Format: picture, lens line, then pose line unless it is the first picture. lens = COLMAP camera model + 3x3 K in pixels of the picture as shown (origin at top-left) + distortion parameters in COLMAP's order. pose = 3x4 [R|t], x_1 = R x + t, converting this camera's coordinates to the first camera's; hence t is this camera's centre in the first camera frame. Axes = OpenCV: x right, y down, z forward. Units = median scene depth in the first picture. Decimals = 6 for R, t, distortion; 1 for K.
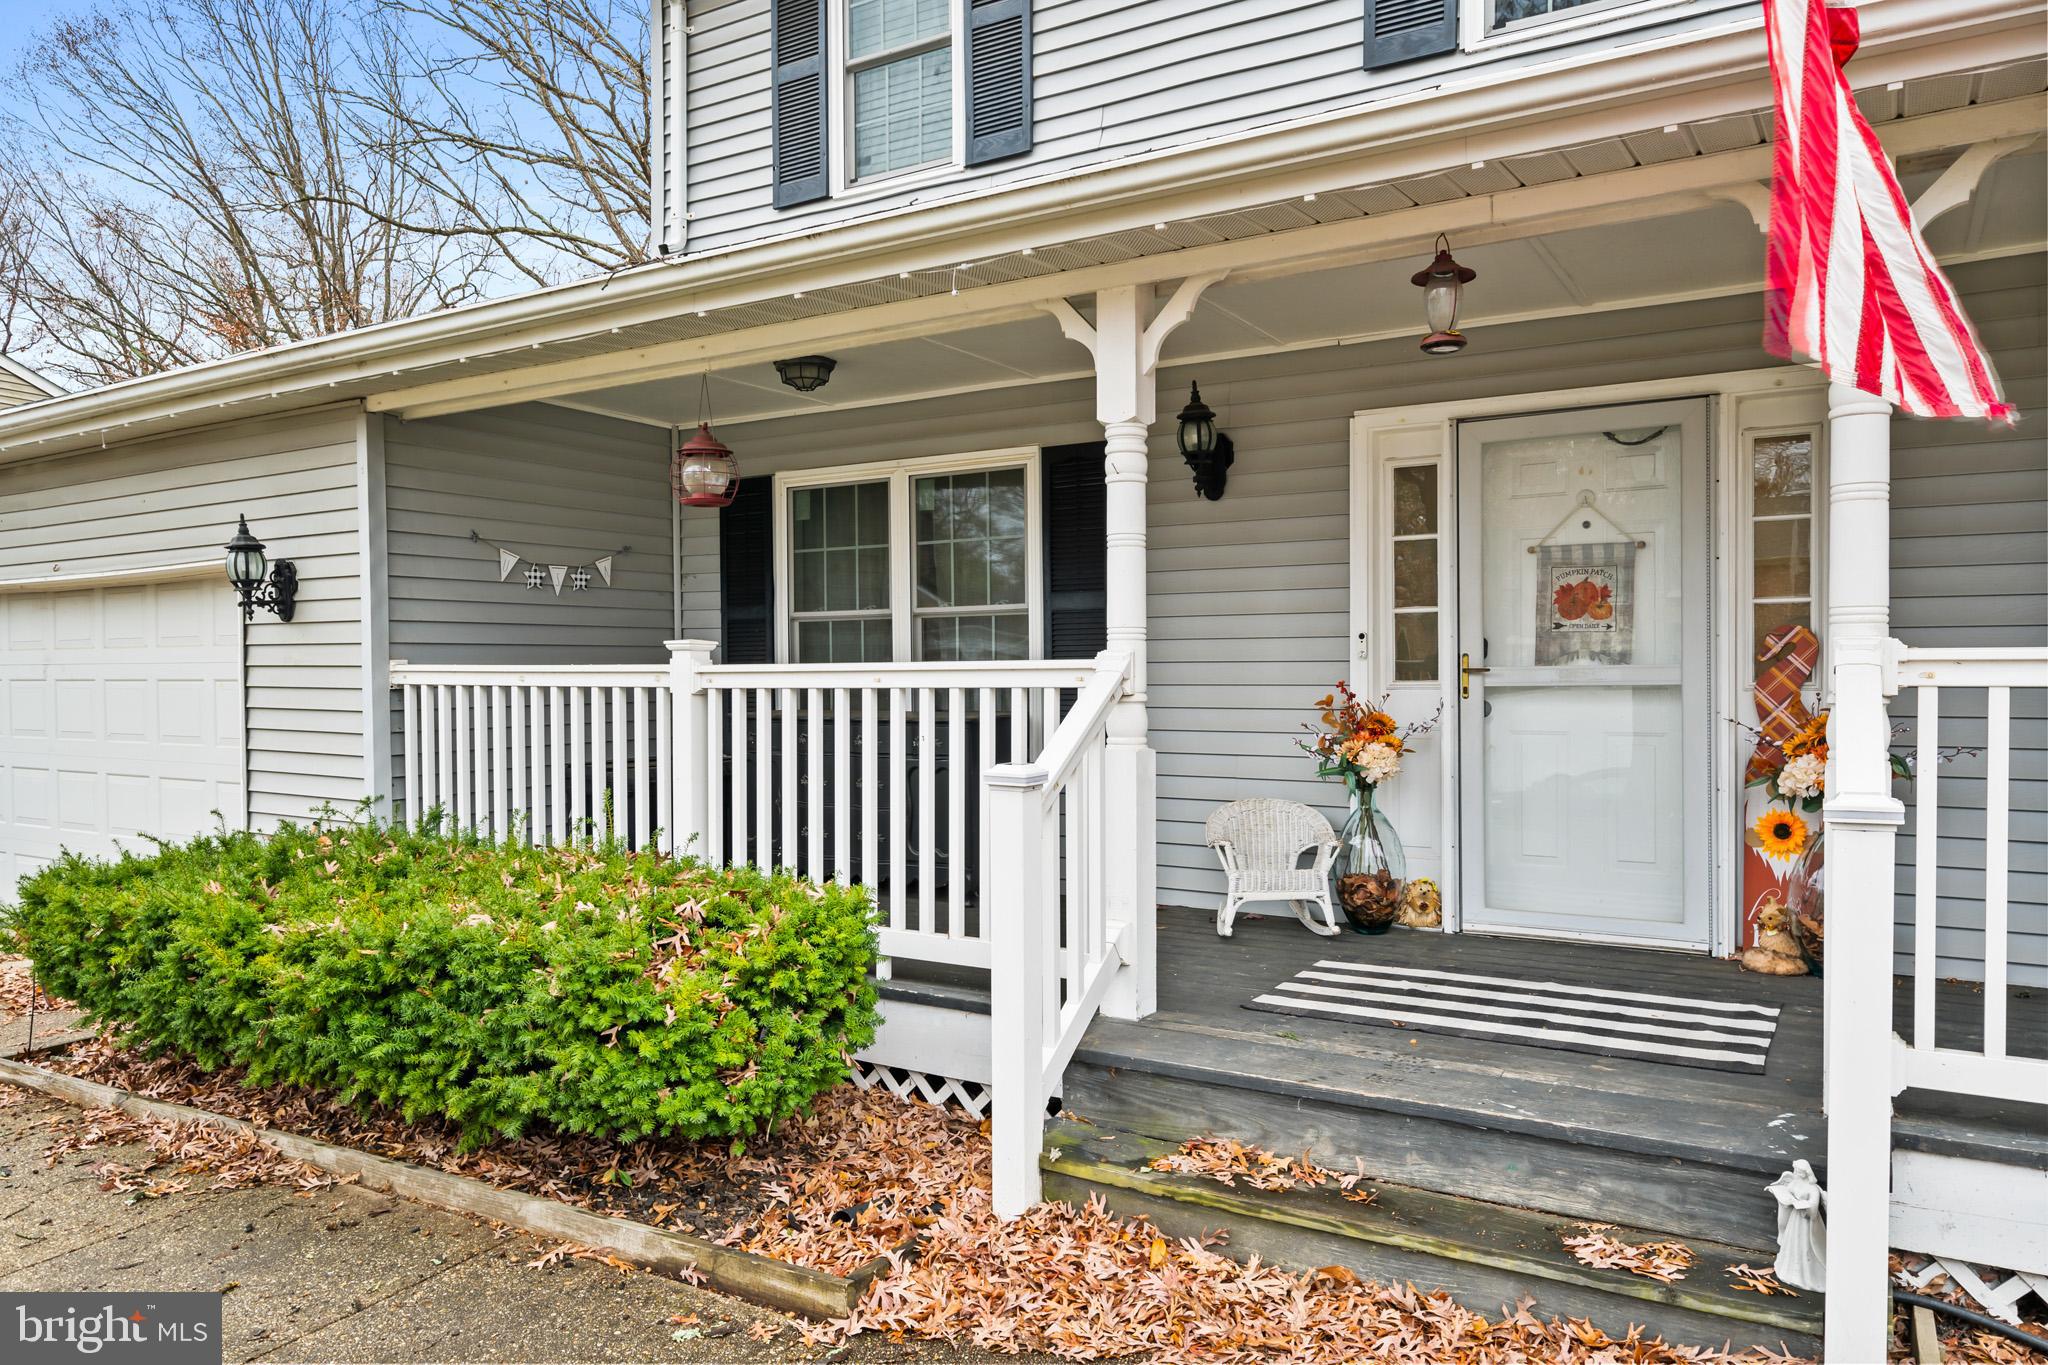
lens RADIAL K [[1377.5, 0, 1029.8], [0, 1377.5, 683.4], [0, 0, 1]] dist [0.002870, 0.005345]
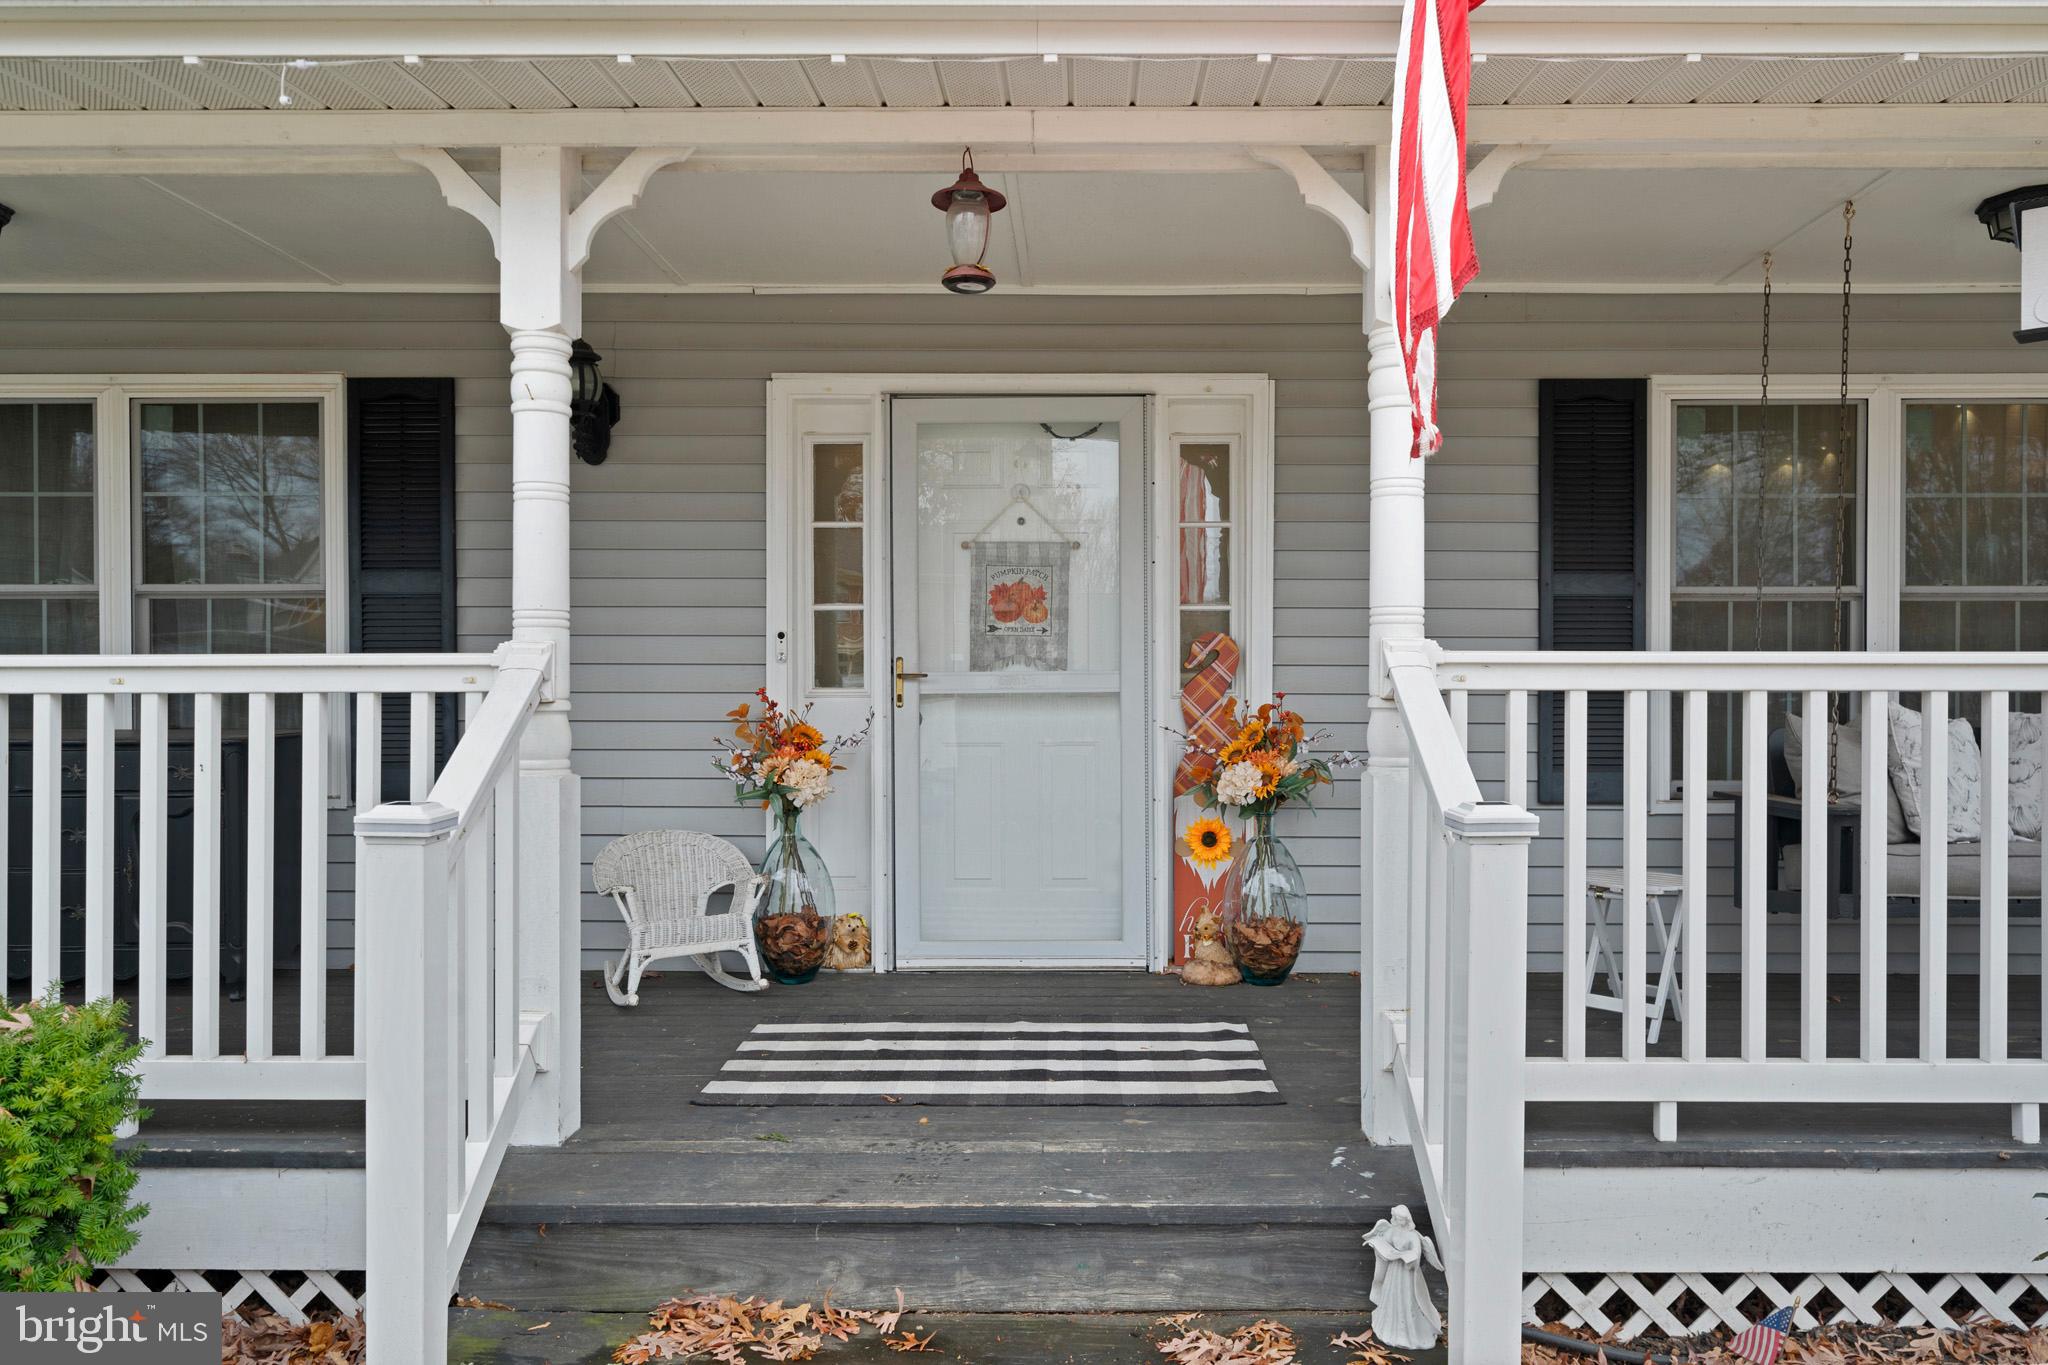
lens RADIAL K [[1369.8, 0, 1027.4], [0, 1369.8, 686.2], [0, 0, 1]] dist [0.005035, -0.001515]
pose [[0.856576, 0.005264, 0.515994, -0.080207], [-0.000475, 0.999956, -0.009414, 0.006233], [-0.516020, 0.007819, 0.856541, 0.225121]]
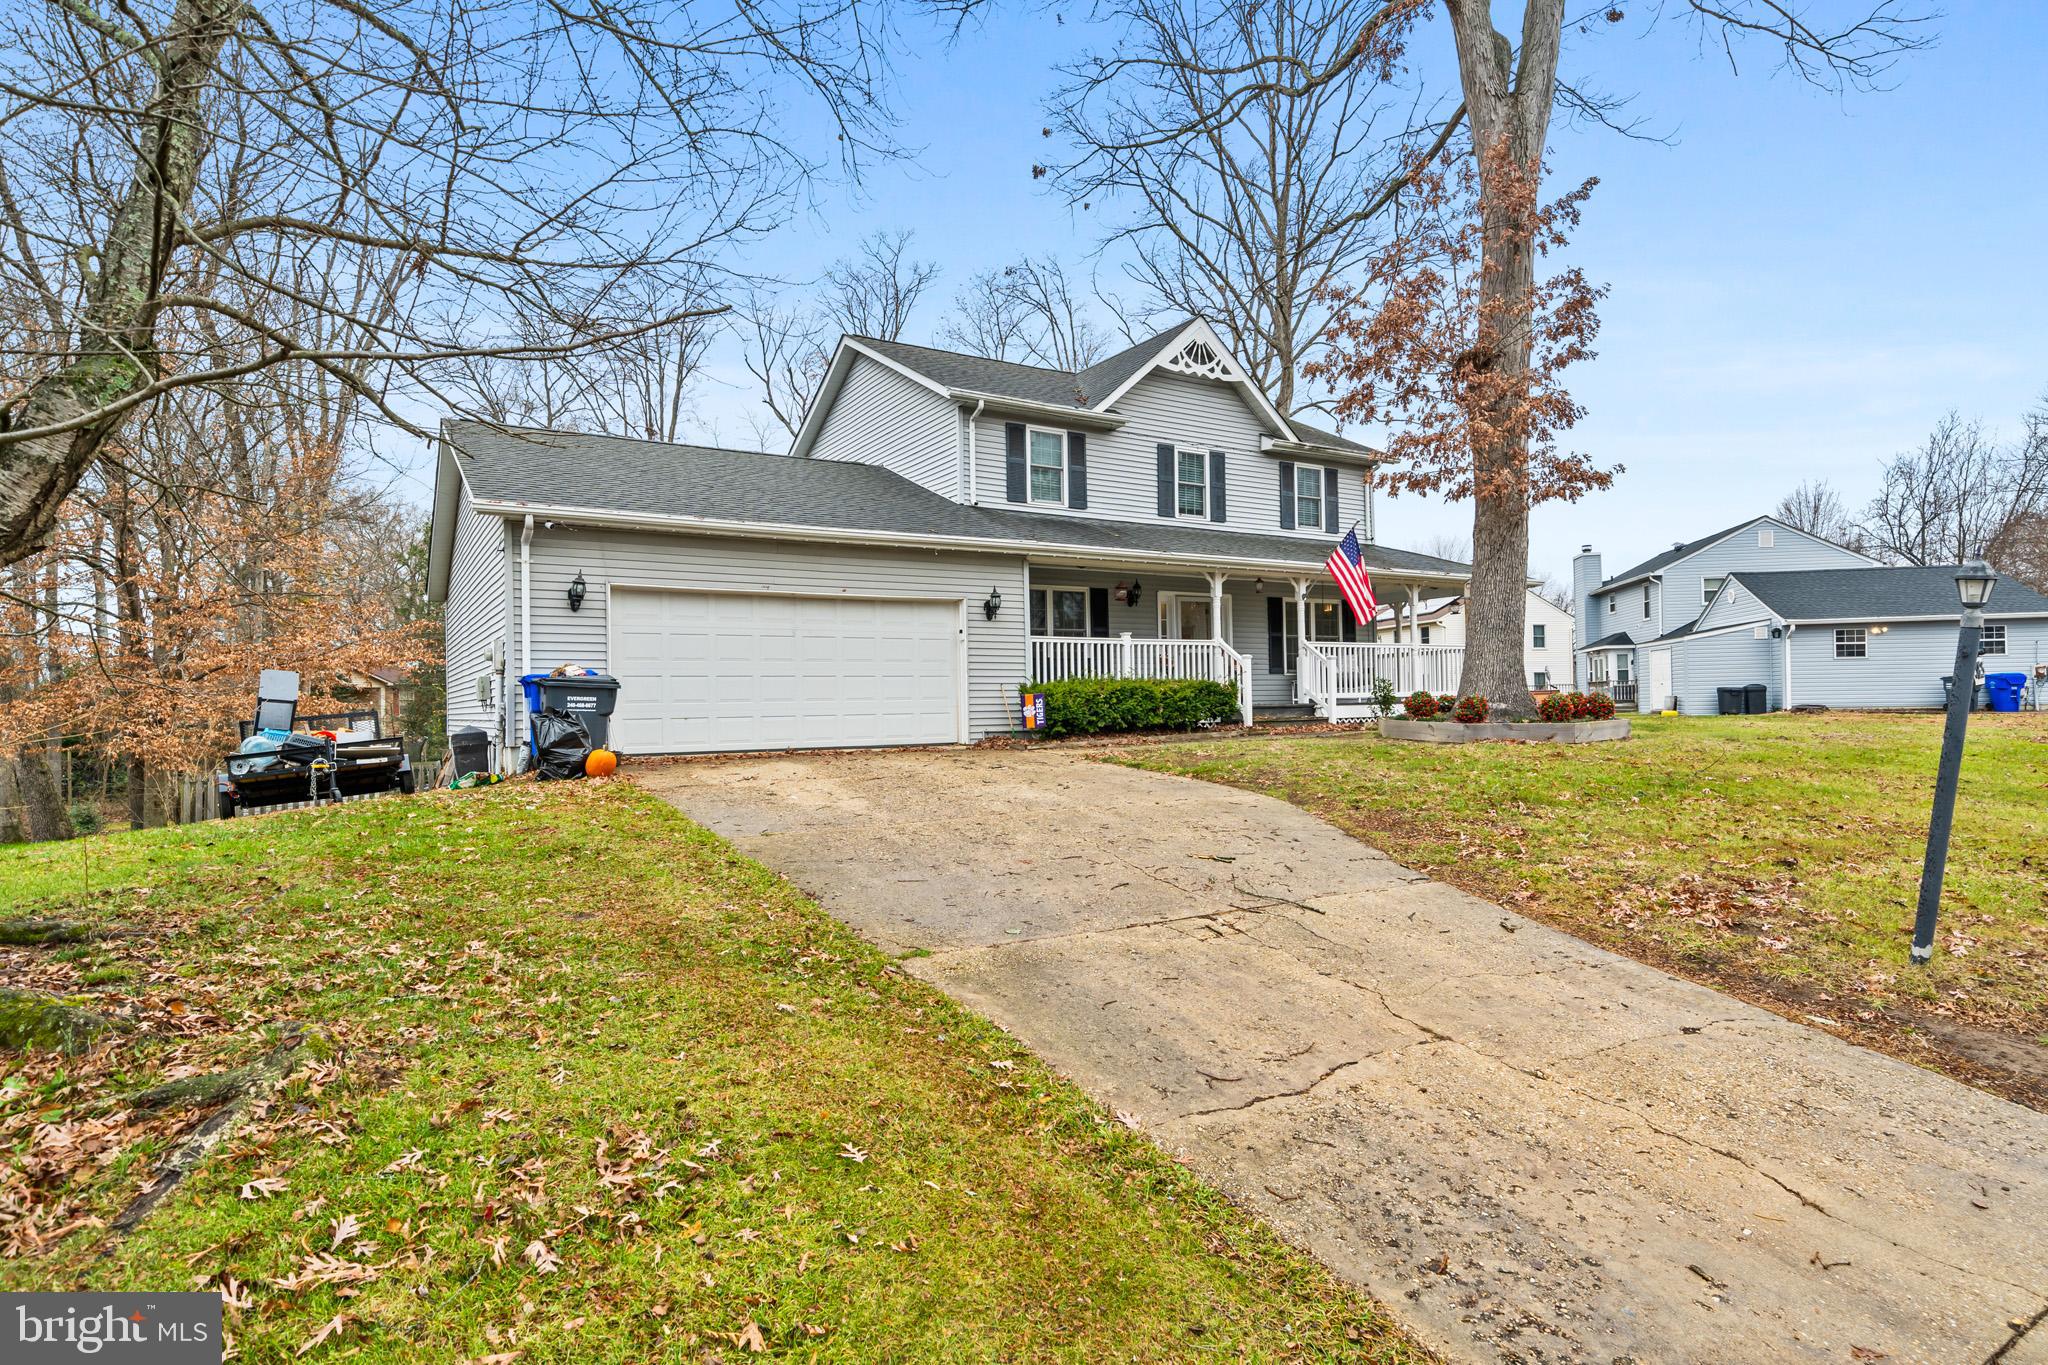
lens RADIAL K [[1002.1, 0, 1012.1], [0, 1002.1, 700.9], [0, 0, 1]] dist [-0.021317, -0.000183]
pose [[0.479214, -0.004817, 0.877685, -3.386596], [0.021478, 0.999750, -0.006240, 0.205966], [-0.877435, 0.021842, 0.479198, -0.155999]]
